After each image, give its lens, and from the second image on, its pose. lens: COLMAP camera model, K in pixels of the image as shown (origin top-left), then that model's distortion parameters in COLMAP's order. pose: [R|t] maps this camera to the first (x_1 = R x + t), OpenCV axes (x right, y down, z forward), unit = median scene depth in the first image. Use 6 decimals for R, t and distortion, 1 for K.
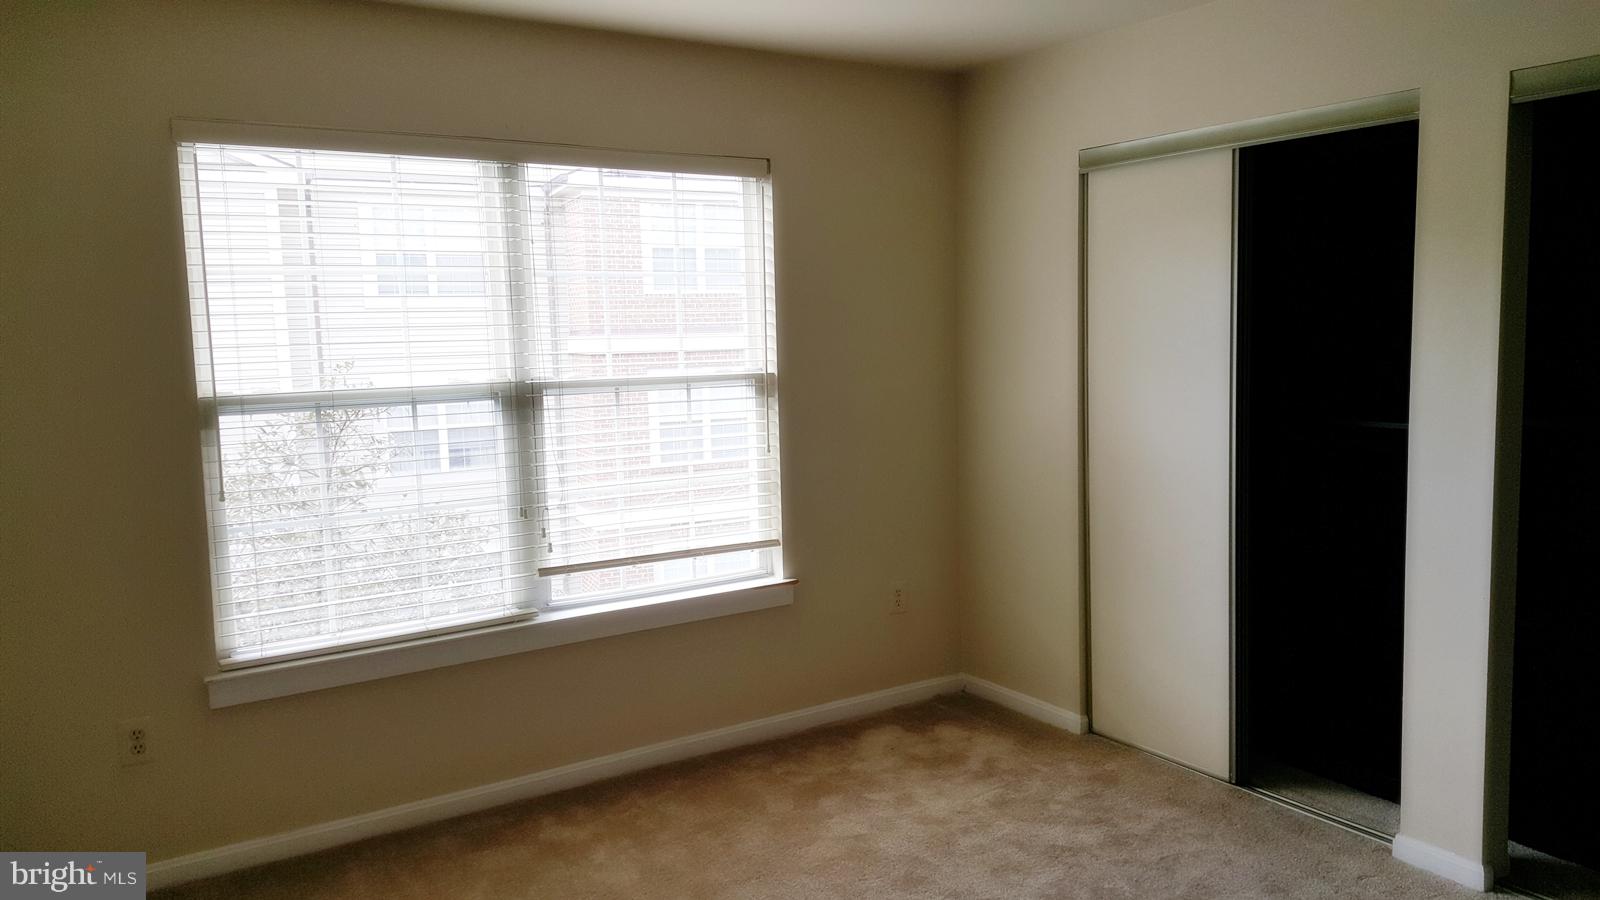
lens RADIAL K [[1157.6, 0, 829.2], [0, 1157.6, 440.7], [0, 0, 1]] dist [0.139956, -0.217354]
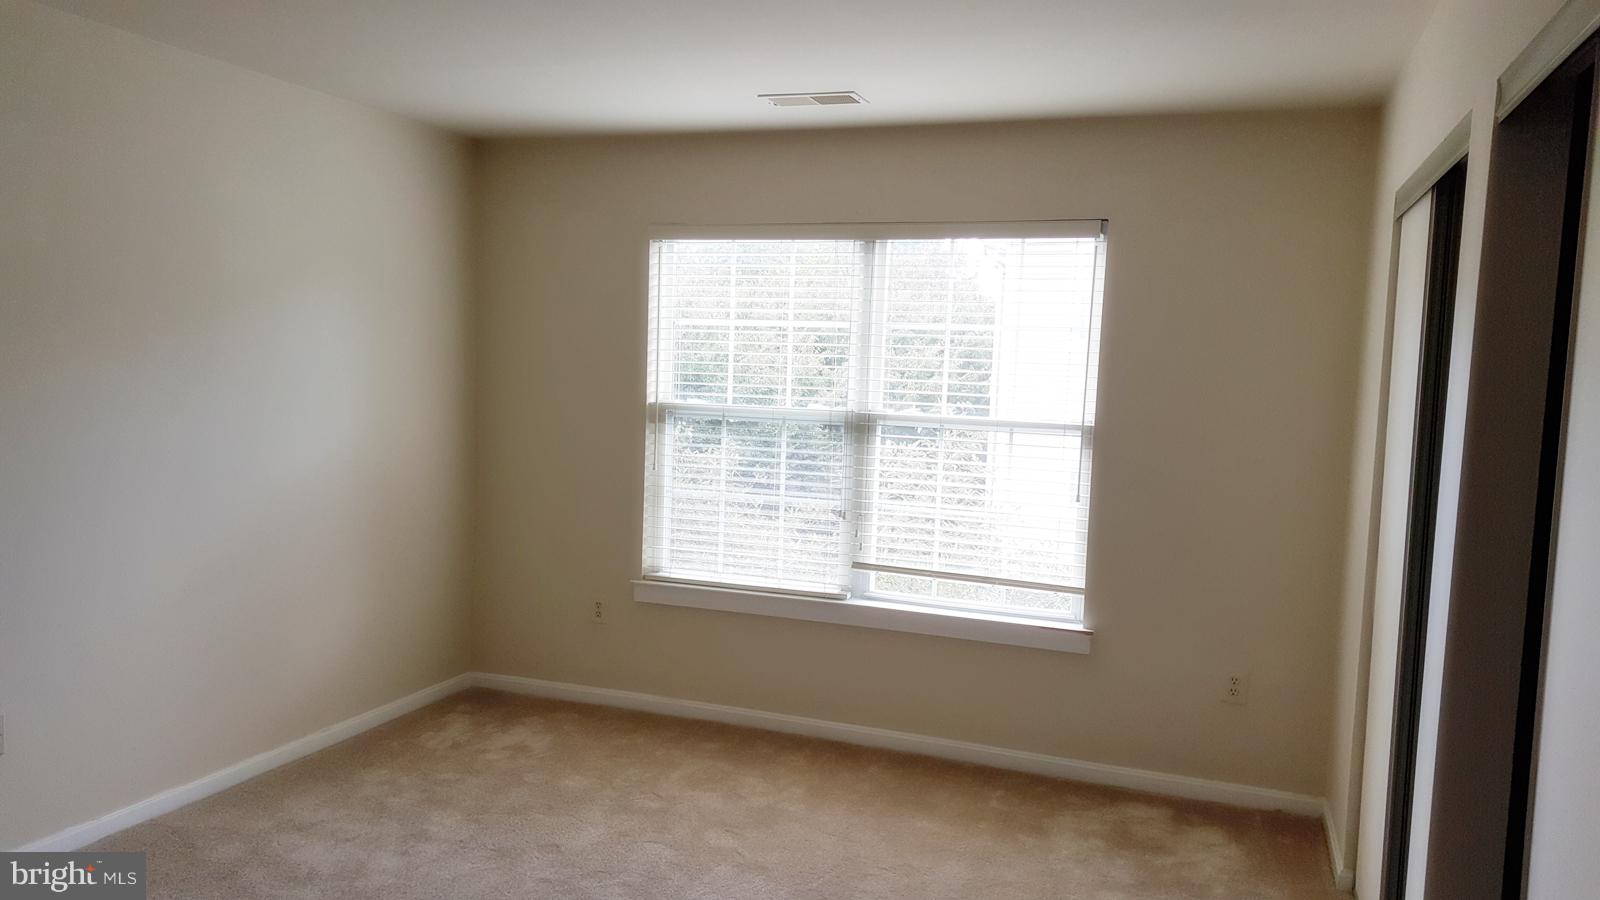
lens RADIAL K [[1180.9, 0, 800.0], [0, 1180.9, 467.8], [0, 0, 1]] dist [0.144757, -0.236124]
pose [[0.586248, 0.115540, -0.801850, 0.715781], [-0.124673, 0.990854, 0.051624, -0.048296], [0.800481, 0.069704, 0.595291, 0.188214]]
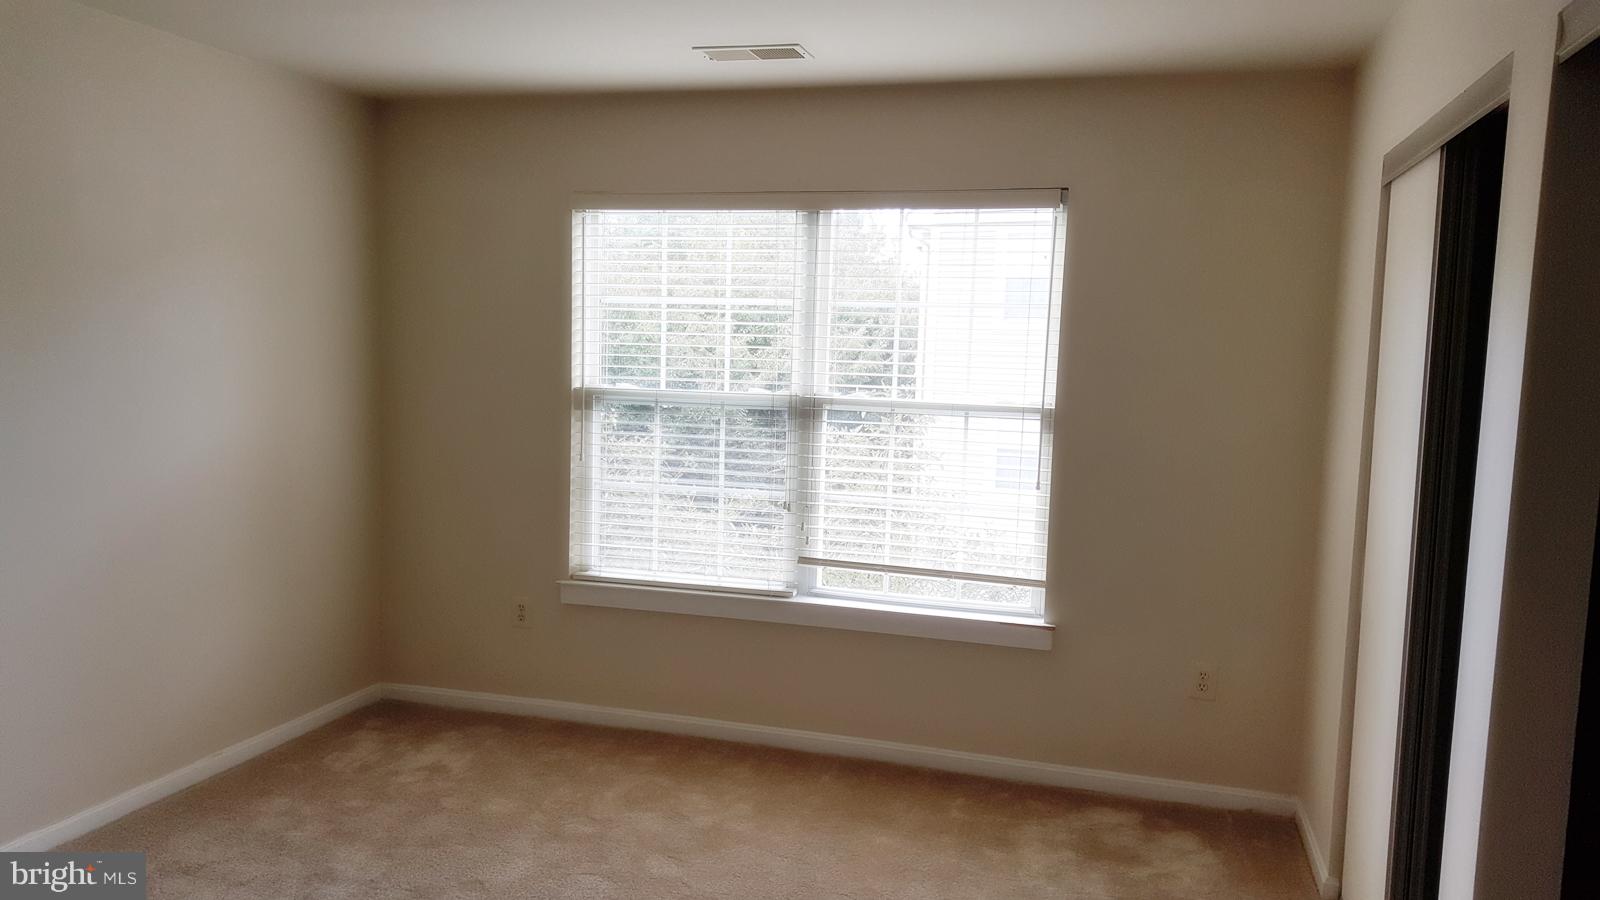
lens RADIAL K [[1180.9, 0, 800.0], [0, 1180.9, 467.8], [0, 0, 1]] dist [0.144757, -0.236124]
pose [[0.640573, 0.118754, -0.758659, 0.632830], [-0.115912, 0.991603, 0.057347, -0.046315], [0.759099, 0.051203, 0.648959, 0.223627]]
